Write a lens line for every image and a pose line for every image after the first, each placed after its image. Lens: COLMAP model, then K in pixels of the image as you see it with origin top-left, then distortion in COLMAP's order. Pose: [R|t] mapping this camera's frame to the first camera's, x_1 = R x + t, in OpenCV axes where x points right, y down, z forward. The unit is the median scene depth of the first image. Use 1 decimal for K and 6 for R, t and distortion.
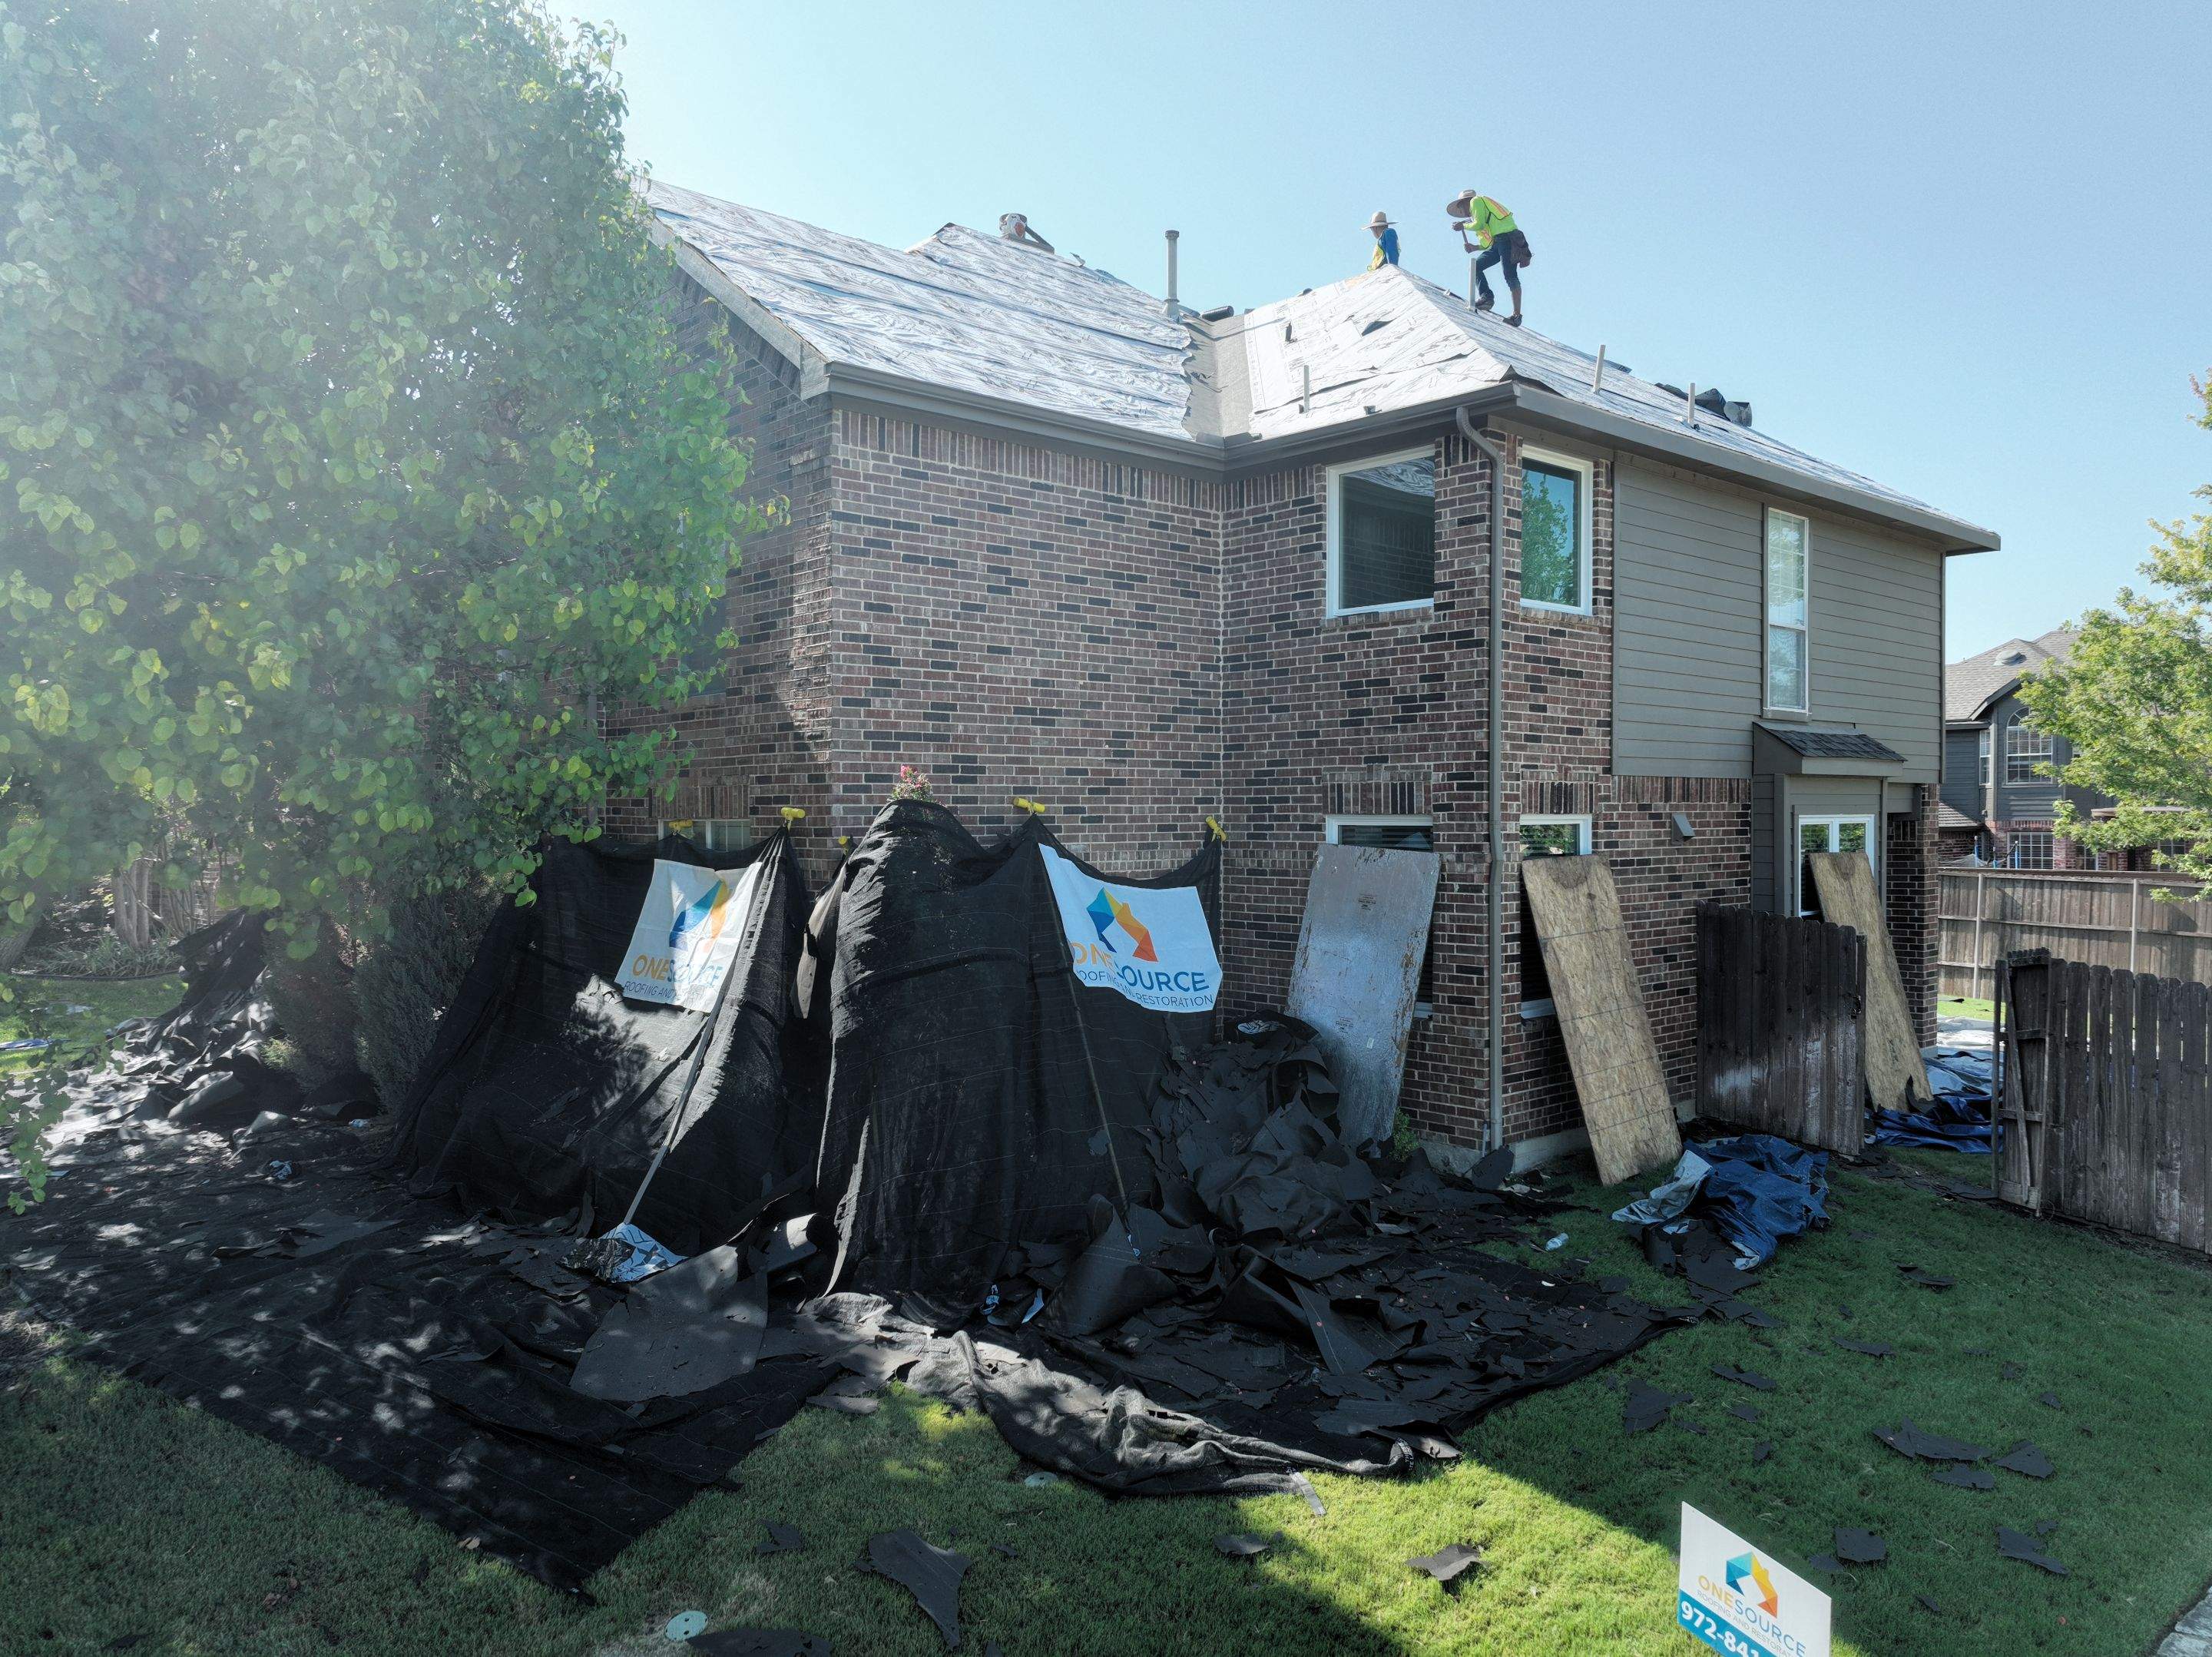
lens RADIAL K [[1548.8, 0, 1112.9], [0, 1548.8, 830.1], [0, 0, 1]] dist [0.000628, 0.013141]
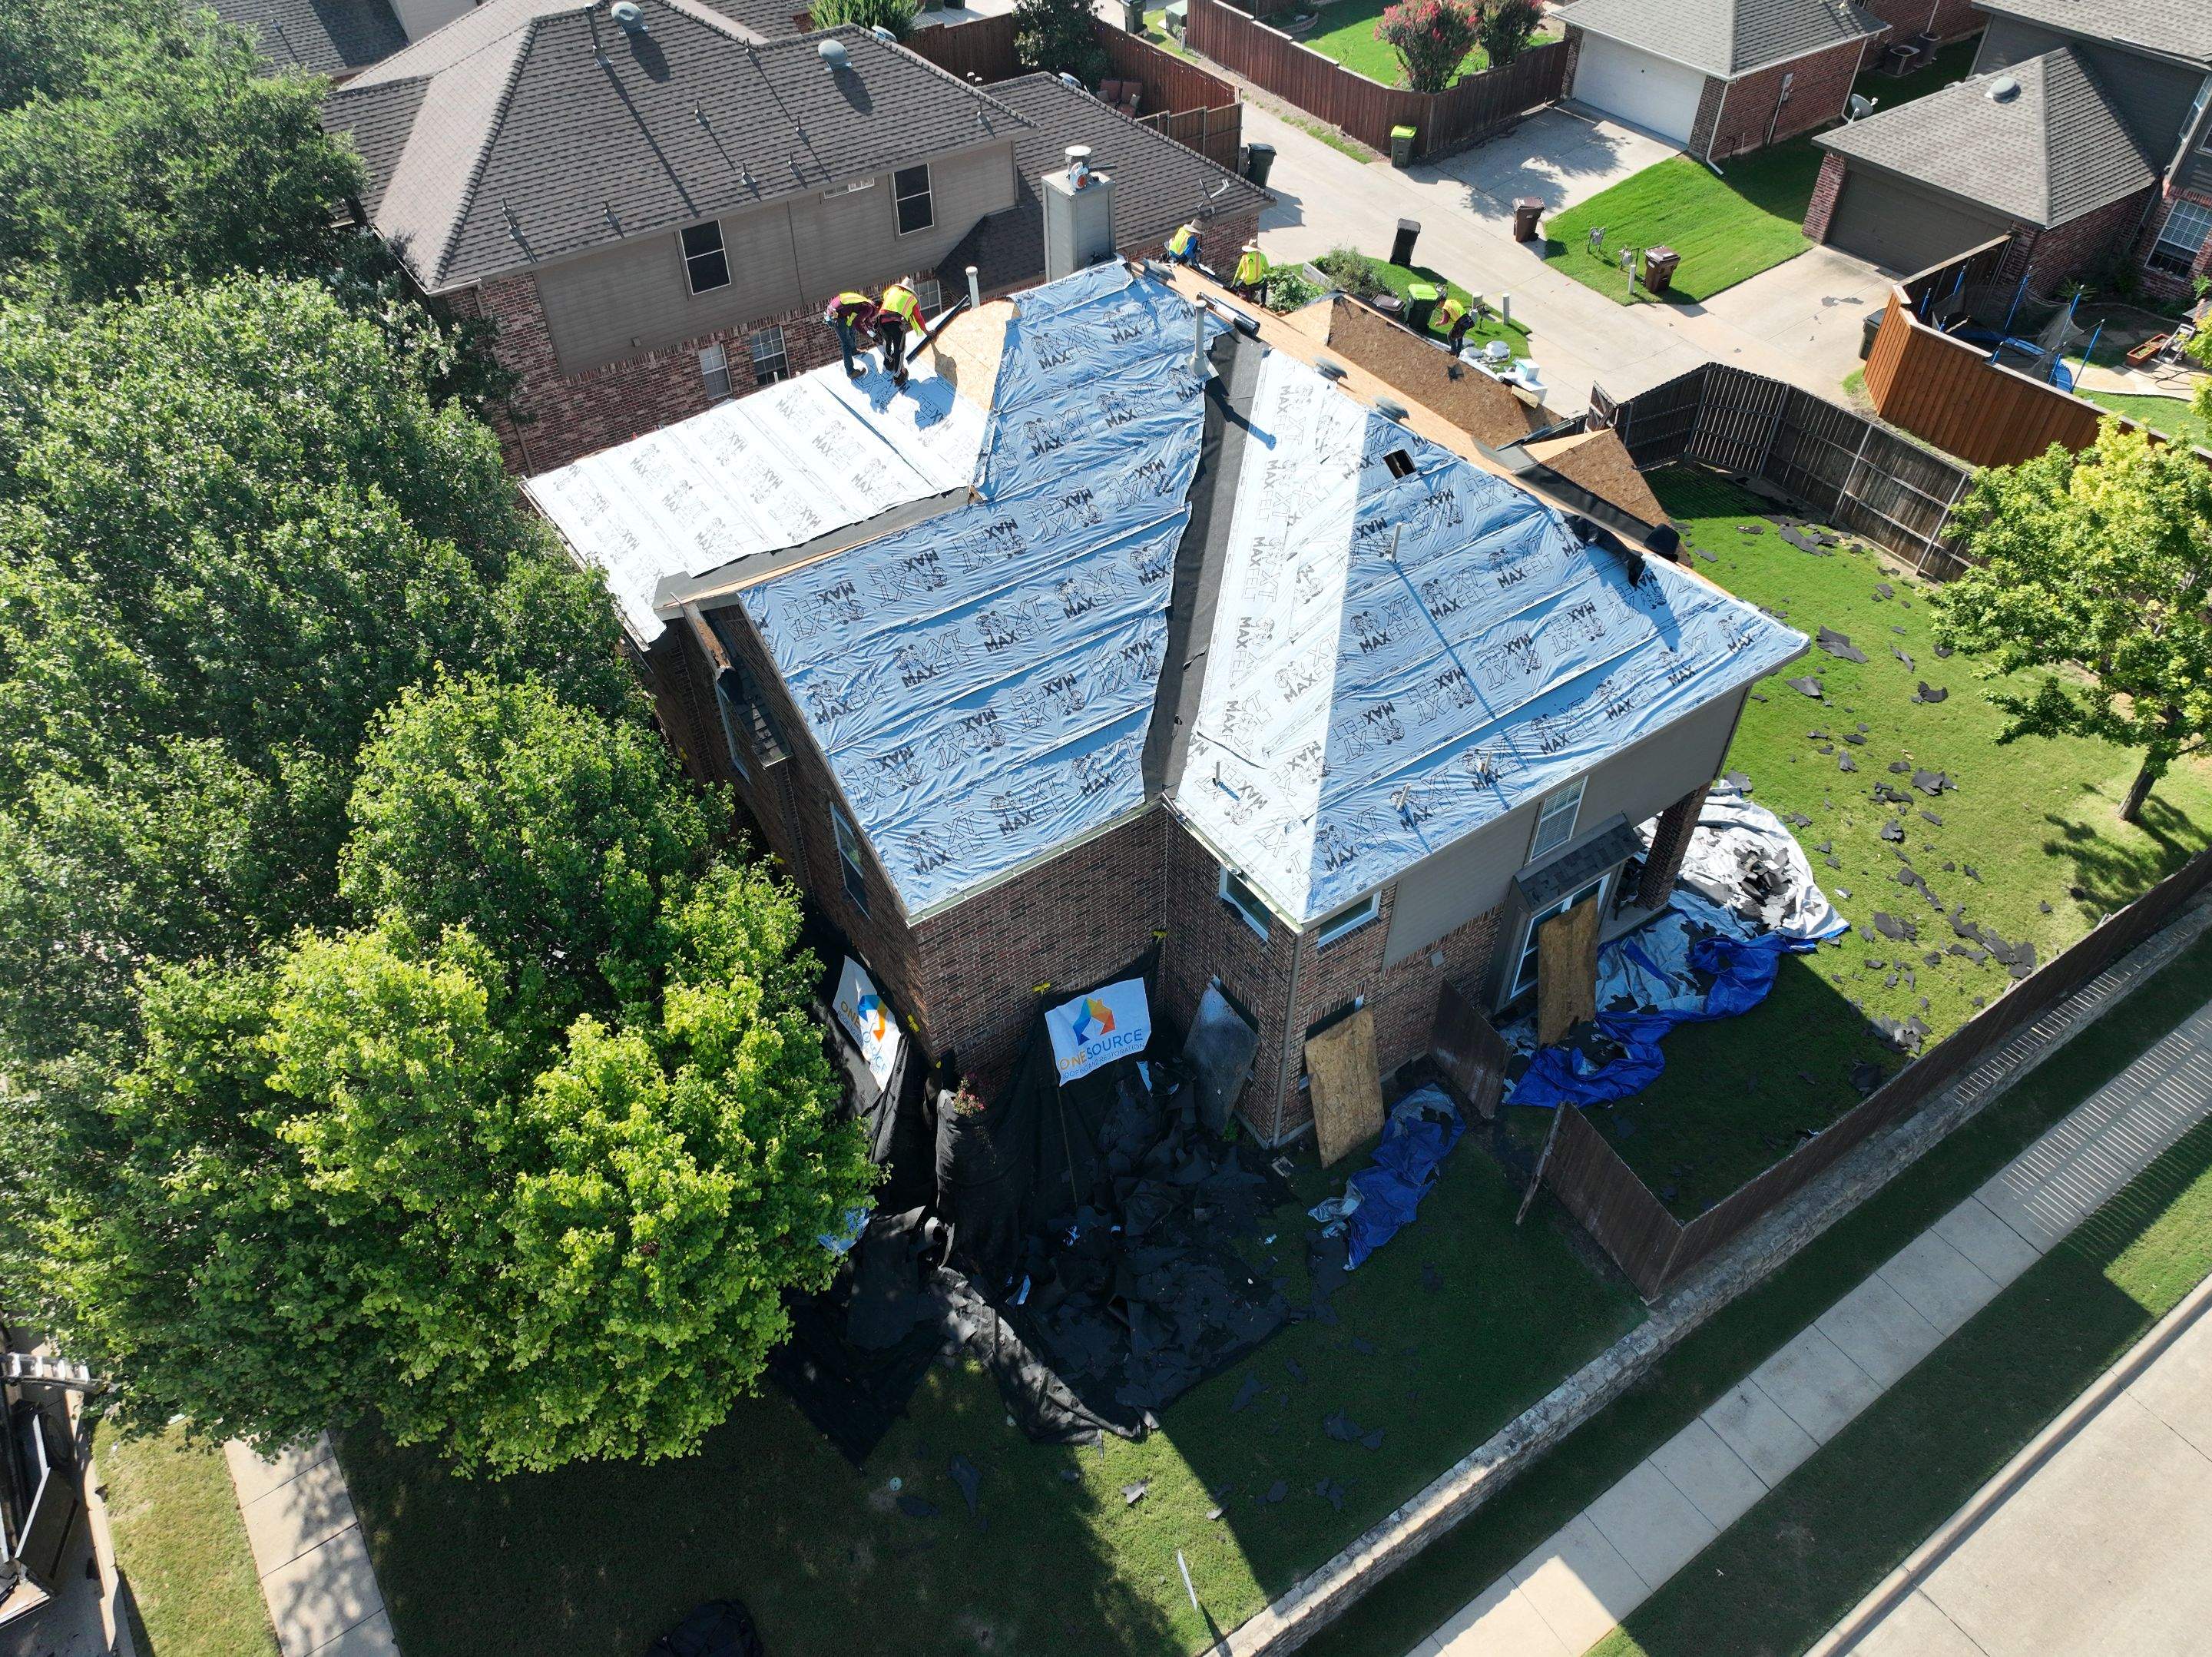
lens RADIAL K [[1548.8, 0, 1102.3], [0, 1548.8, 816.9], [0, 0, 1]] dist [0.000628, 0.013141]
pose [[0.990434, 0.091582, -0.103219, 0.191561], [0.004867, 0.724361, 0.689403, -1.451207], [0.137904, -0.683311, 0.716986, -0.172867]]
